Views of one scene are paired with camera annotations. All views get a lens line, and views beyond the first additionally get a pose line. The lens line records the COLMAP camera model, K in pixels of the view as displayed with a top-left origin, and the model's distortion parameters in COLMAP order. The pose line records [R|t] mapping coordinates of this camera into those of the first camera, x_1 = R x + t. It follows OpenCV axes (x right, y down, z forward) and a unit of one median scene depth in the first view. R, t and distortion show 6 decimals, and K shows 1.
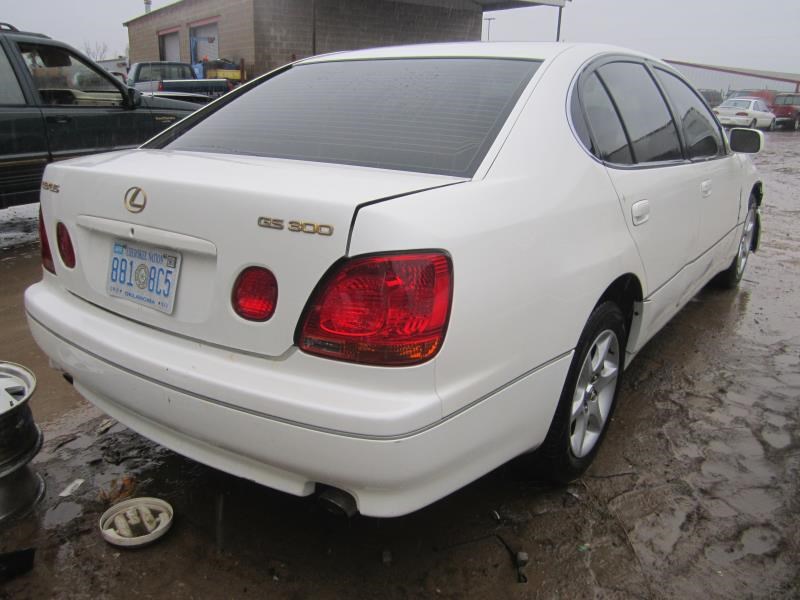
lens RADIAL K [[669.7, 0, 400.0], [0, 669.7, 300.0], [0, 0, 1]] dist [-0.038815, -0.003816]
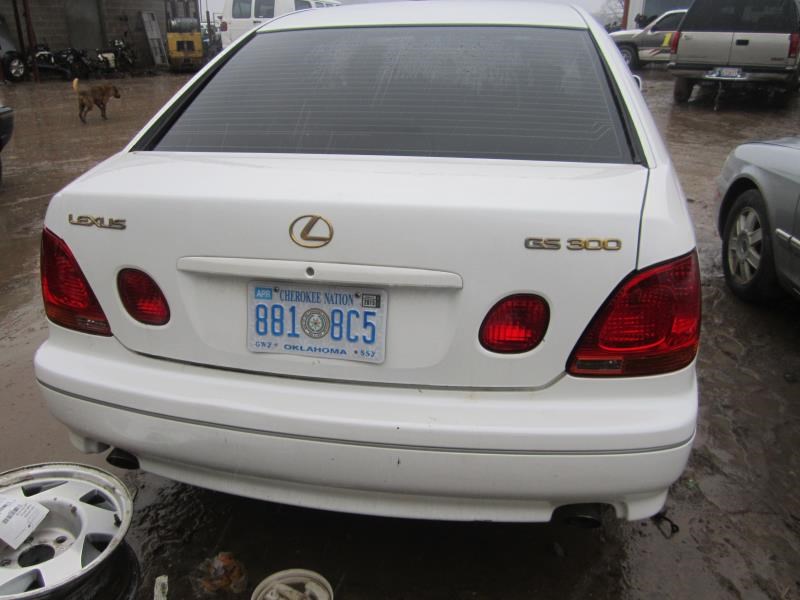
lens RADIAL K [[669.7, 0, 400.0], [0, 669.7, 300.0], [0, 0, 1]] dist [-0.038815, -0.003816]
pose [[0.909109, -0.175843, 0.377624, -0.618677], [0.140588, 0.982864, 0.119220, -0.151186], [-0.392117, -0.055295, 0.918252, 0.225603]]
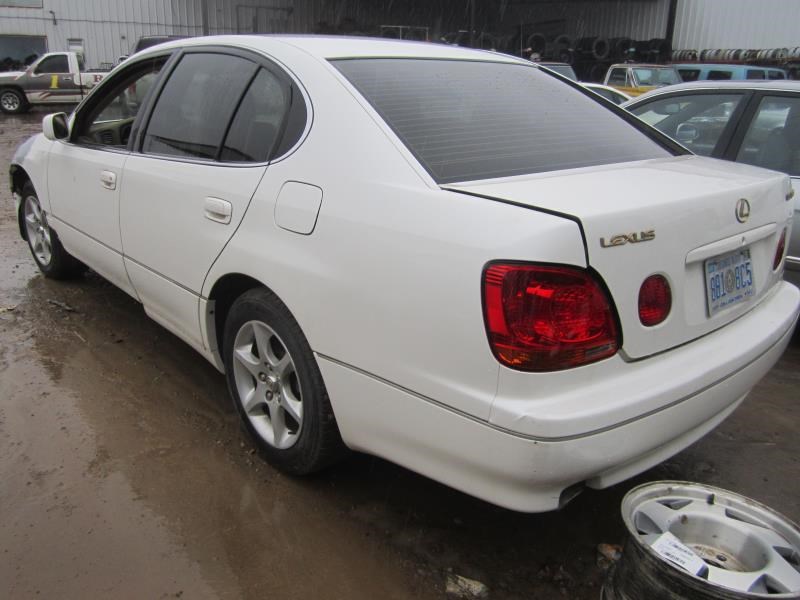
lens RADIAL K [[669.7, 0, 400.0], [0, 669.7, 300.0], [0, 0, 1]] dist [-0.038815, -0.003816]
pose [[0.194835, -0.315310, 0.928773, -1.555020], [0.265199, 0.928585, 0.259614, -0.443546], [-0.944303, 0.195727, 0.264541, 1.274338]]
